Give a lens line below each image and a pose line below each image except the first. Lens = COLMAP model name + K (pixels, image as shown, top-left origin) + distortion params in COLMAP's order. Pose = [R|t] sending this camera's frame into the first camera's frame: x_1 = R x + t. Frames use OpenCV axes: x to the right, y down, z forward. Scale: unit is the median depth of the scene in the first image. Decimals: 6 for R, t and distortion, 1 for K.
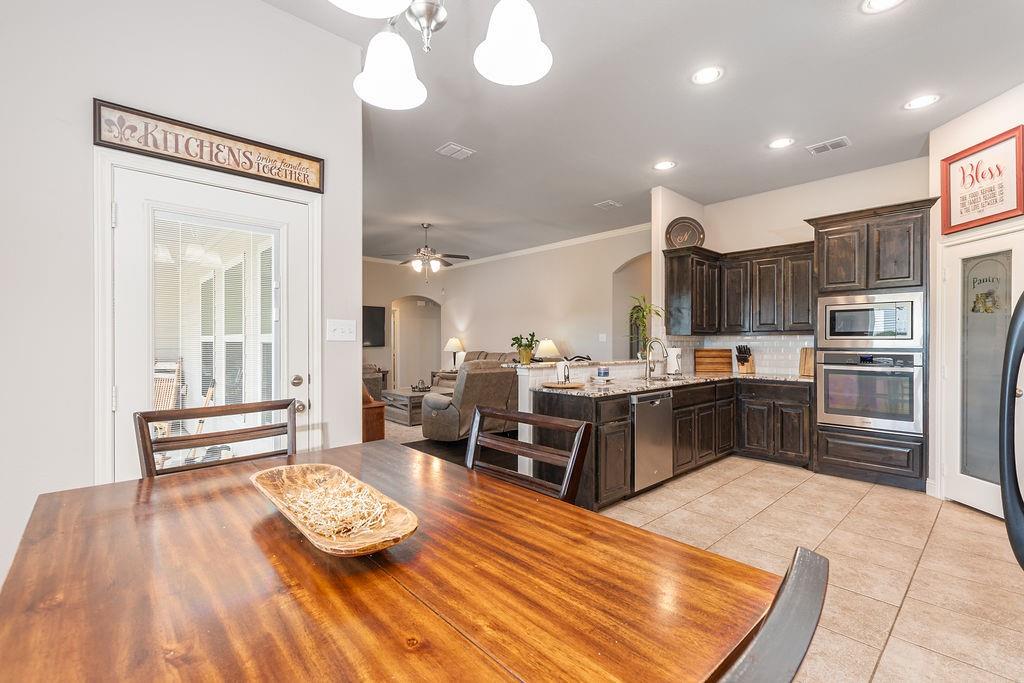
lens RADIAL K [[441.2, 0, 528.0], [0, 441.2, 343.1], [0, 0, 1]] dist [0.005274, -0.002483]
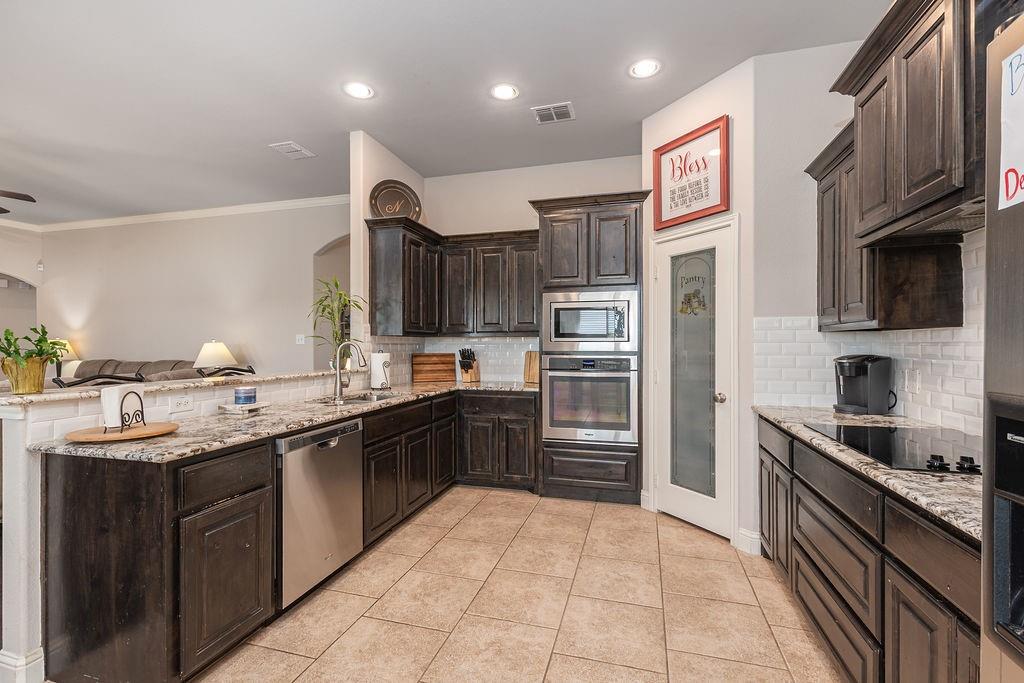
lens RADIAL K [[441.2, 0, 513.5], [0, 441.2, 345.2], [0, 0, 1]] dist [0.005274, -0.002483]
pose [[0.860586, -0.002478, 0.509299, 0.181598], [0.003065, 0.999995, -0.000314, -0.001644], [-0.509296, 0.001831, 0.860590, 0.312266]]
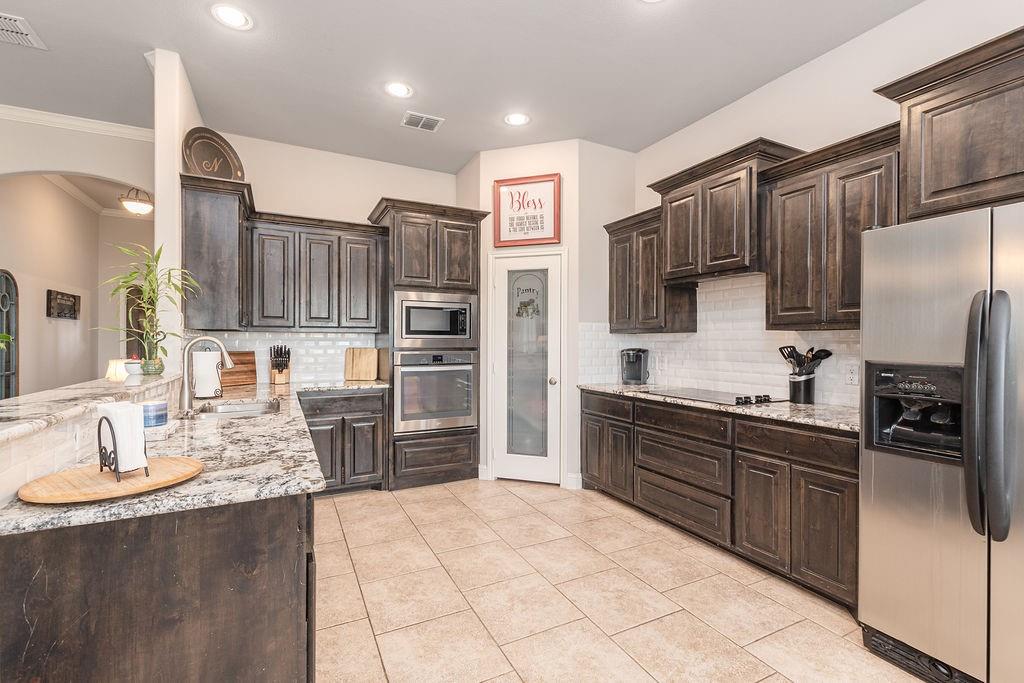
lens RADIAL K [[441.2, 0, 499.2], [0, 441.2, 343.6], [0, 0, 1]] dist [0.005274, -0.002483]
pose [[0.305363, -0.005828, 0.952218, -0.122993], [0.000078, 0.999981, 0.006096, -0.003519], [-0.952236, -0.001788, 0.305358, 0.577838]]
